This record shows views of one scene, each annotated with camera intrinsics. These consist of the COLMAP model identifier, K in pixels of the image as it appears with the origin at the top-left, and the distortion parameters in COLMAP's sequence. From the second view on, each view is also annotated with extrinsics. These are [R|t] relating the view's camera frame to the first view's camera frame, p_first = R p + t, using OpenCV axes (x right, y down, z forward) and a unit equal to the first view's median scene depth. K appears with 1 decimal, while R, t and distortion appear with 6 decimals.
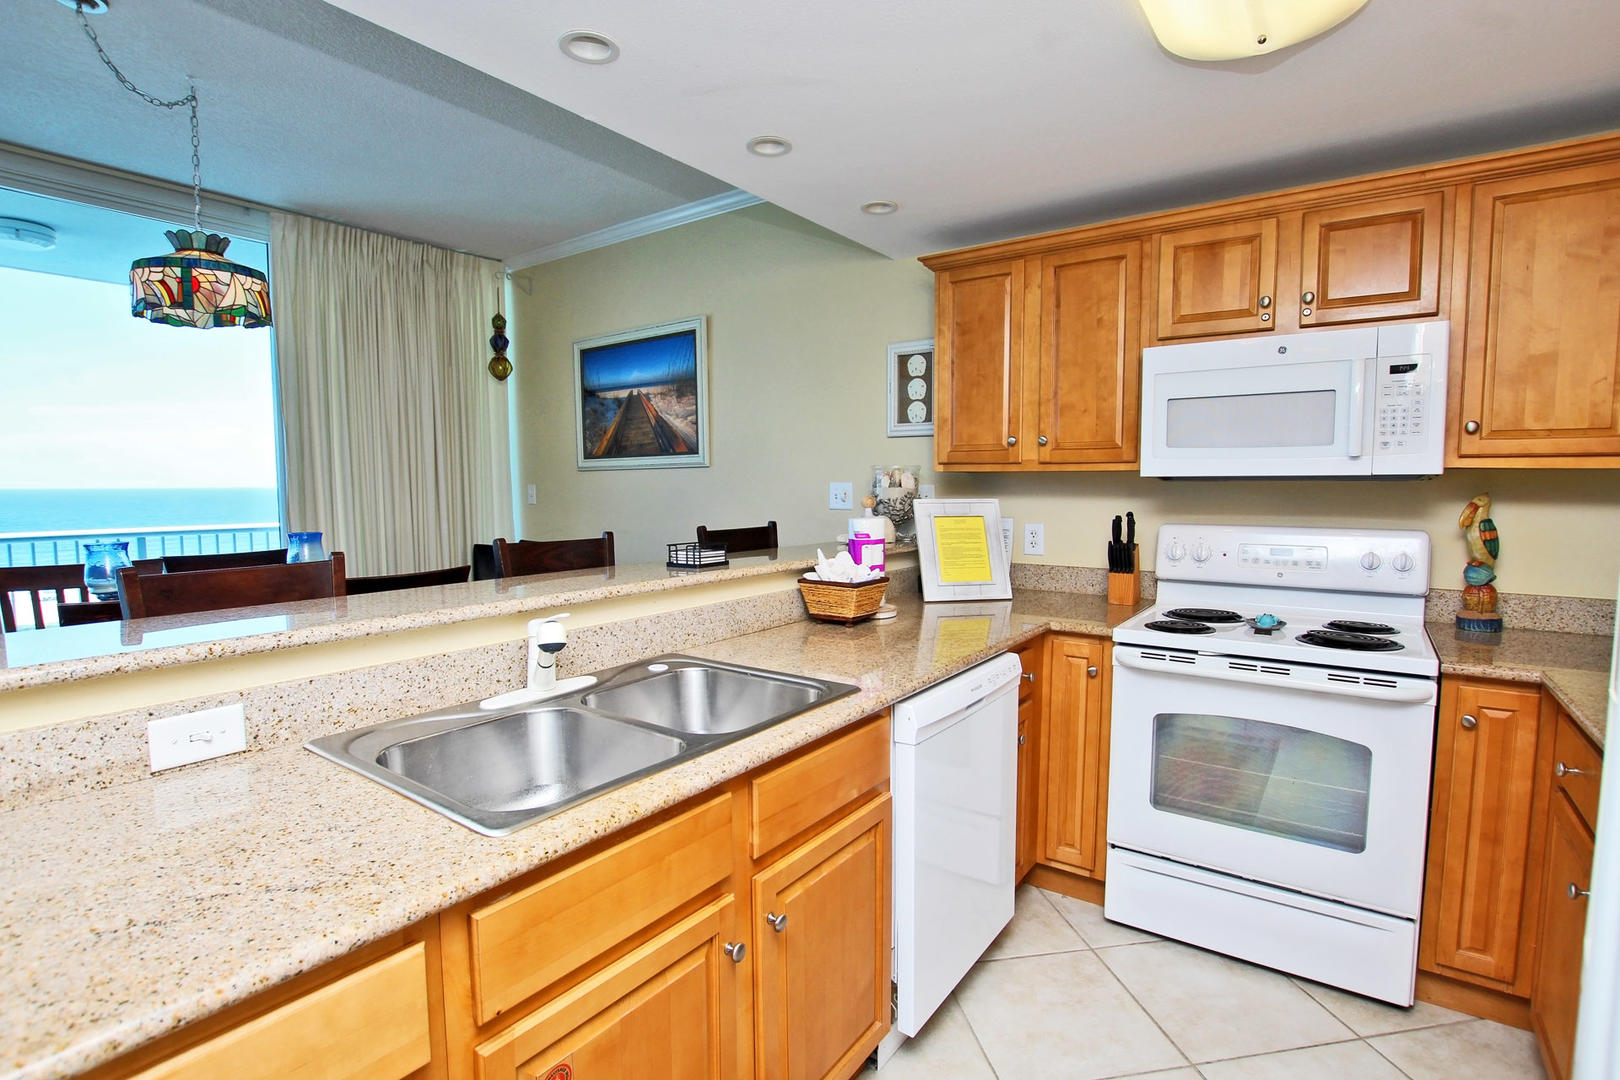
lens RADIAL K [[770.3, 0, 810.0], [0, 770.3, 540.0], [0, 0, 1]] dist [-0.035118, 0.000723]
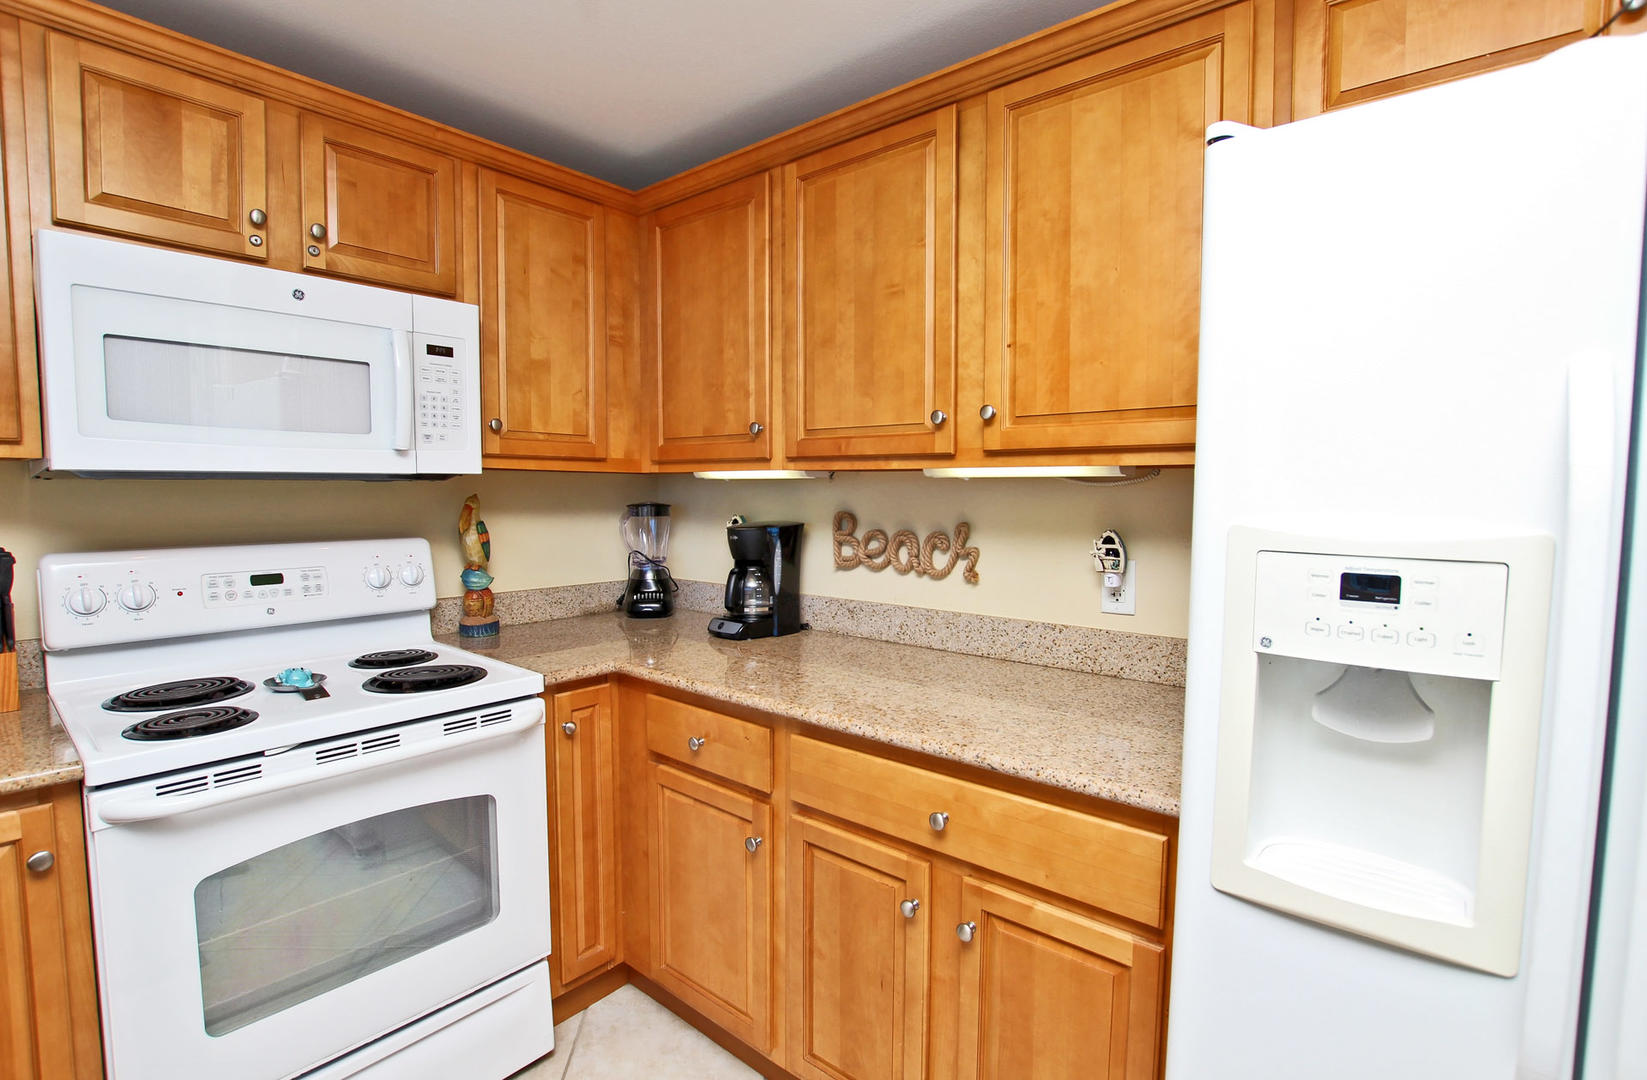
lens RADIAL K [[772.8, 0, 826.7], [0, 772.8, 545.5], [0, 0, 1]] dist [-0.026962, 0.000483]
pose [[0.078417, -0.069633, 0.994486, -0.052659], [0.069958, 0.995483, 0.064186, -0.025438], [-0.994463, 0.064539, 0.082934, 0.411203]]
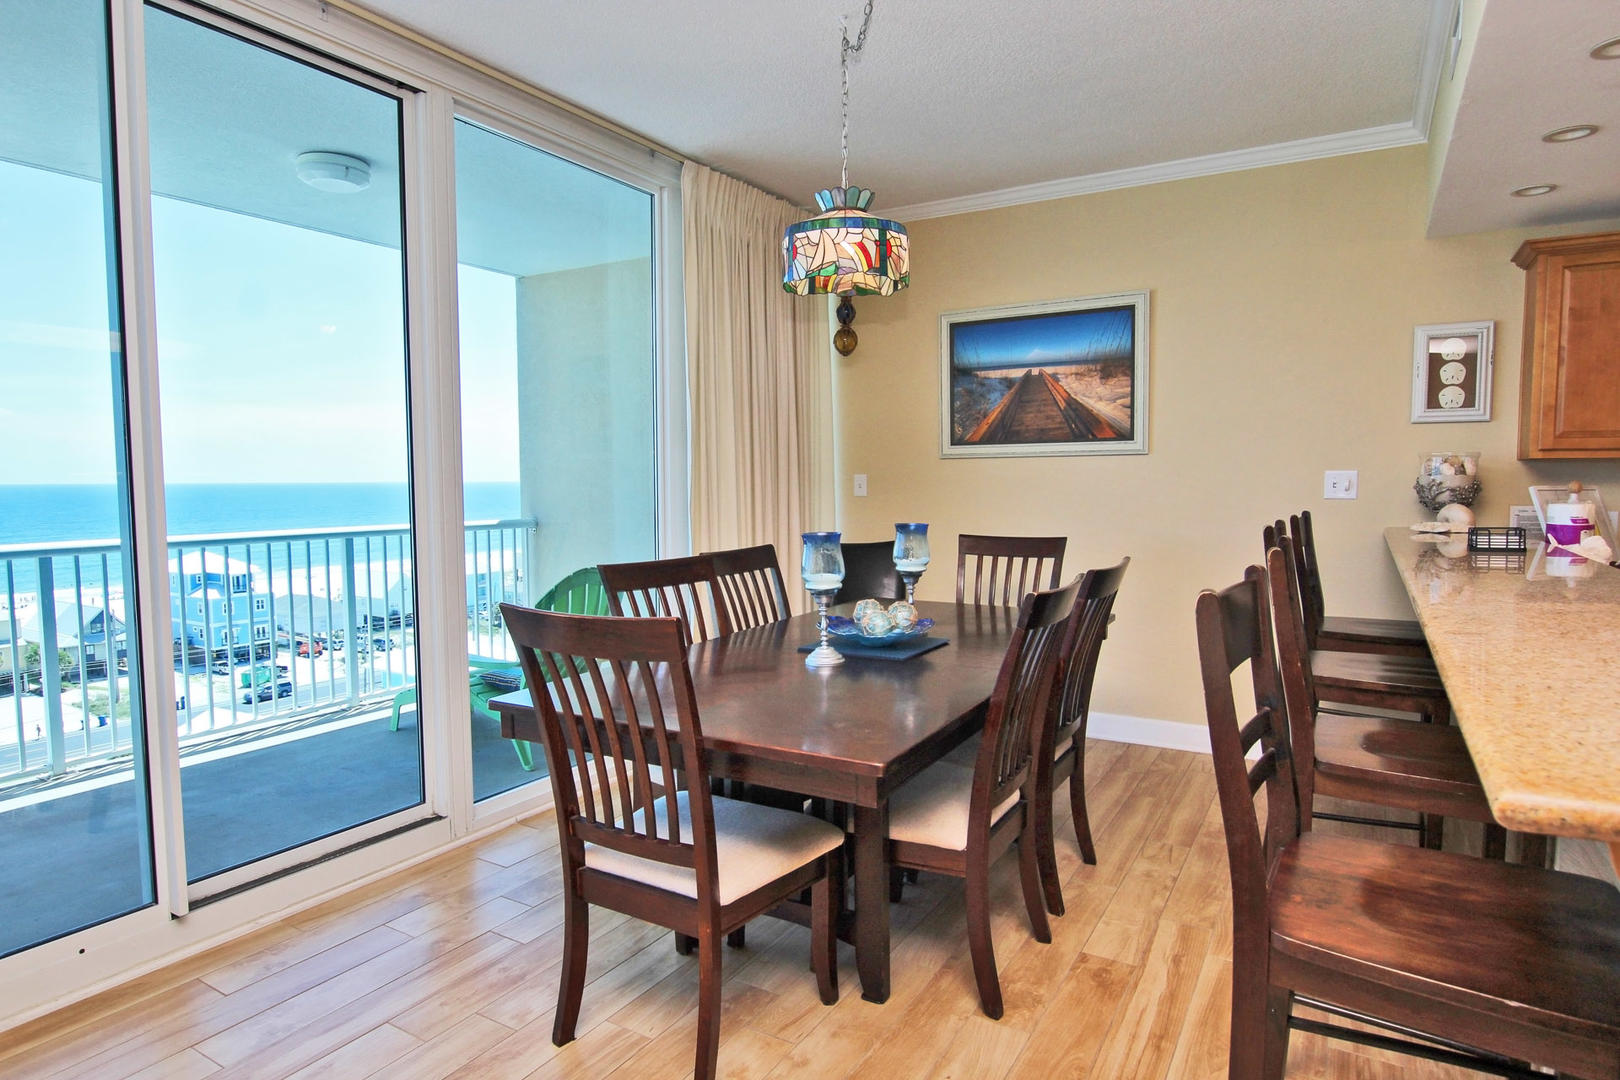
lens RADIAL K [[916.0, 0, 810.0], [0, 916.0, 540.0], [0, 0, 1]] dist [-0.019182, 0.001737]
pose [[0.996751, -0.007302, 0.080209, -1.016431], [0.007740, 0.999957, -0.005154, 0.017152], [-0.080168, 0.005758, 0.996765, -0.094996]]
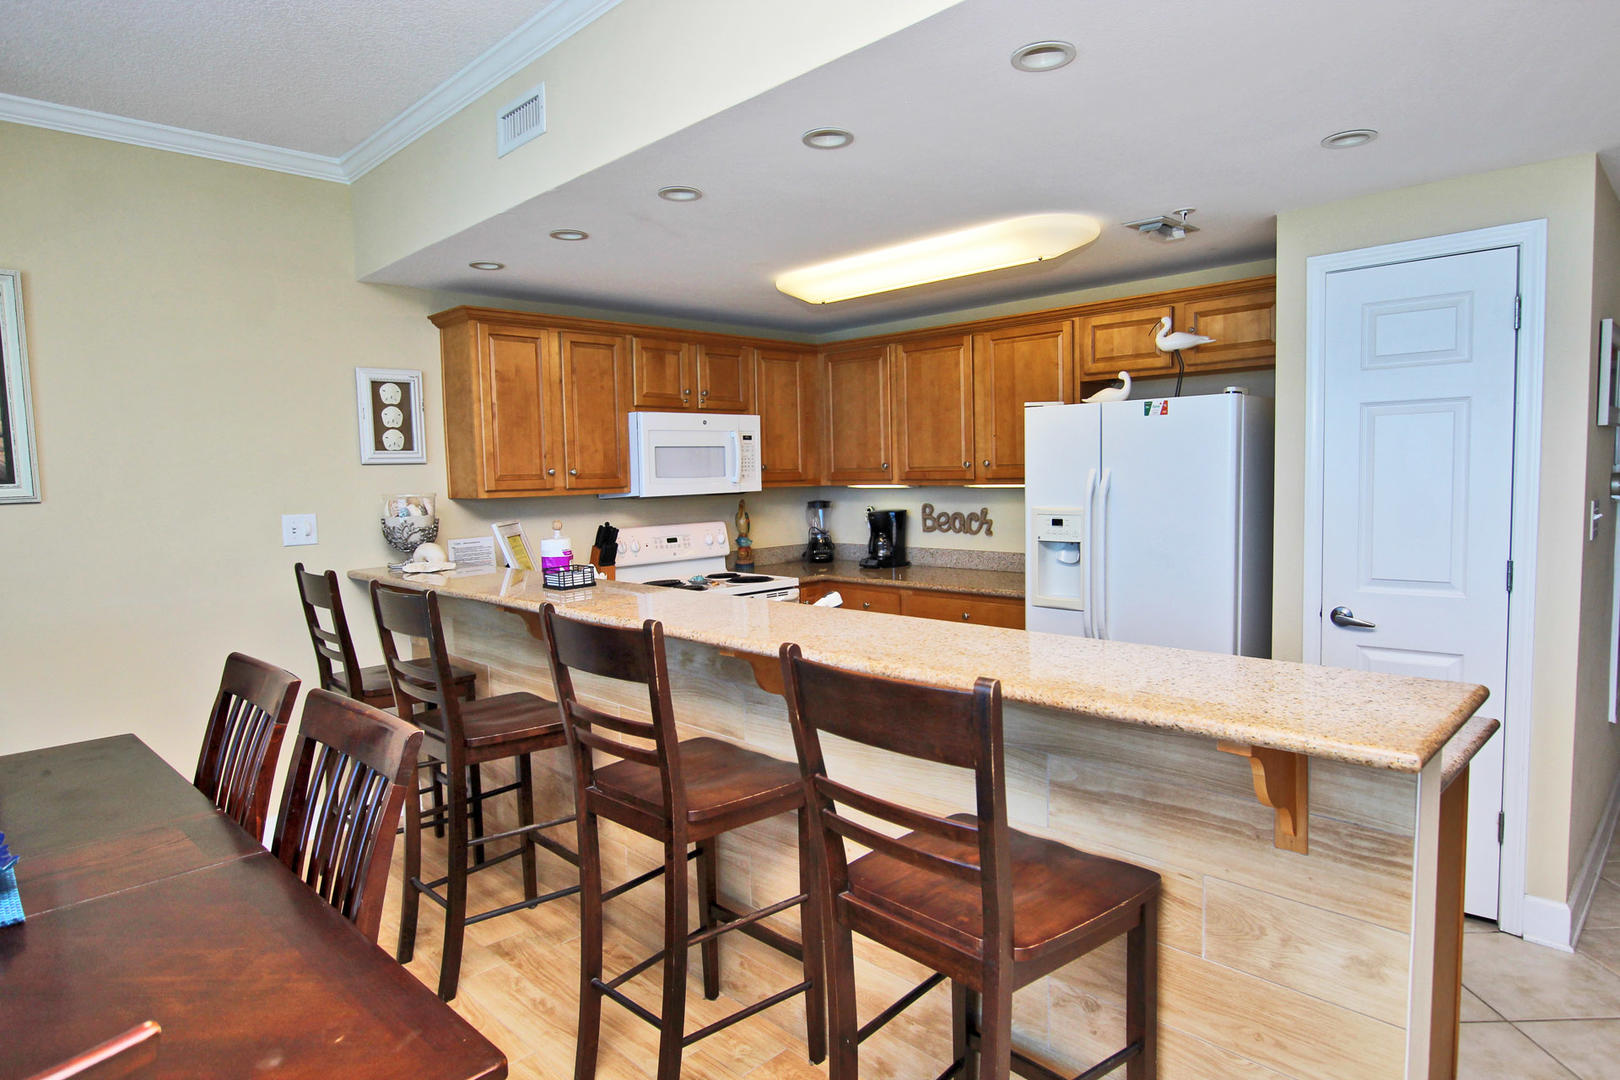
lens RADIAL K [[935.3, 0, 813.4], [0, 935.3, 542.3], [0, 0, 1]] dist [-0.021166, 0.000584]
pose [[0.169978, -0.078354, 0.982328, -1.301943], [0.096815, 0.993339, 0.062479, -0.075960], [-0.980680, 0.084484, 0.176432, 0.349364]]
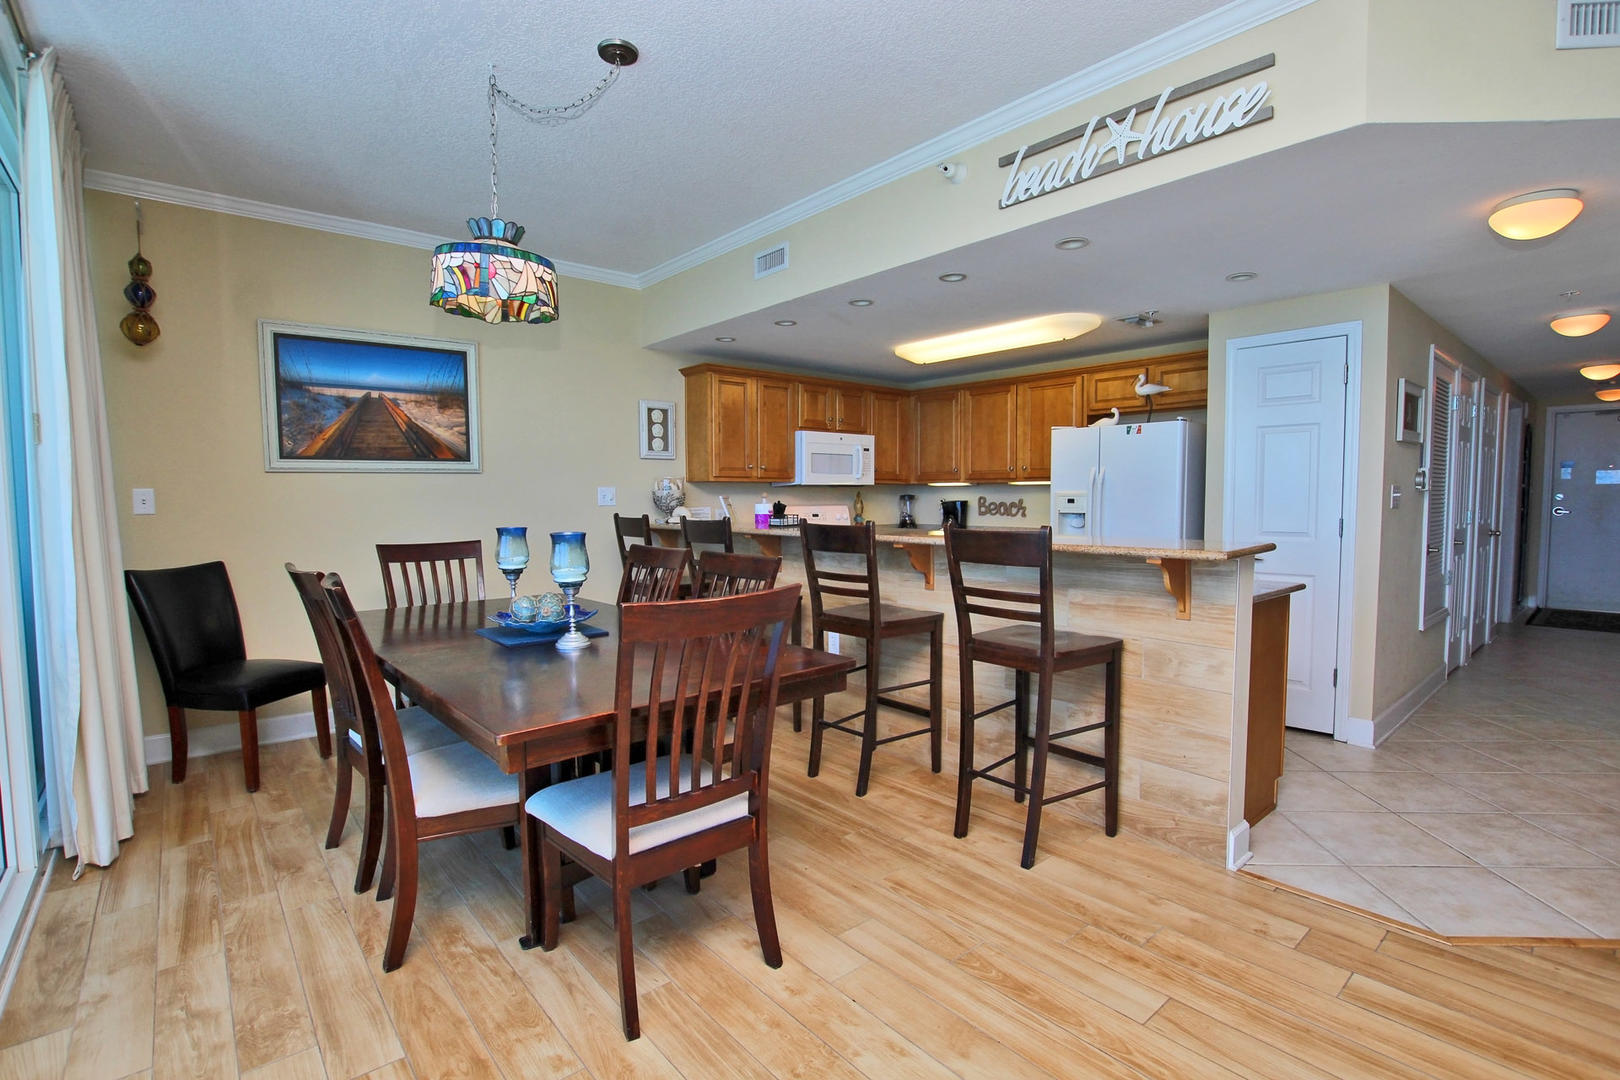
lens RADIAL K [[754.7, 0, 814.2], [0, 754.7, 544.9], [0, 0, 1]] dist [-0.032996, 0.003747]
pose [[0.235627, -0.062045, 0.969861, -1.811613], [0.076364, 0.996056, 0.045168, -0.000588], [-0.968839, 0.063420, 0.239436, 0.412659]]
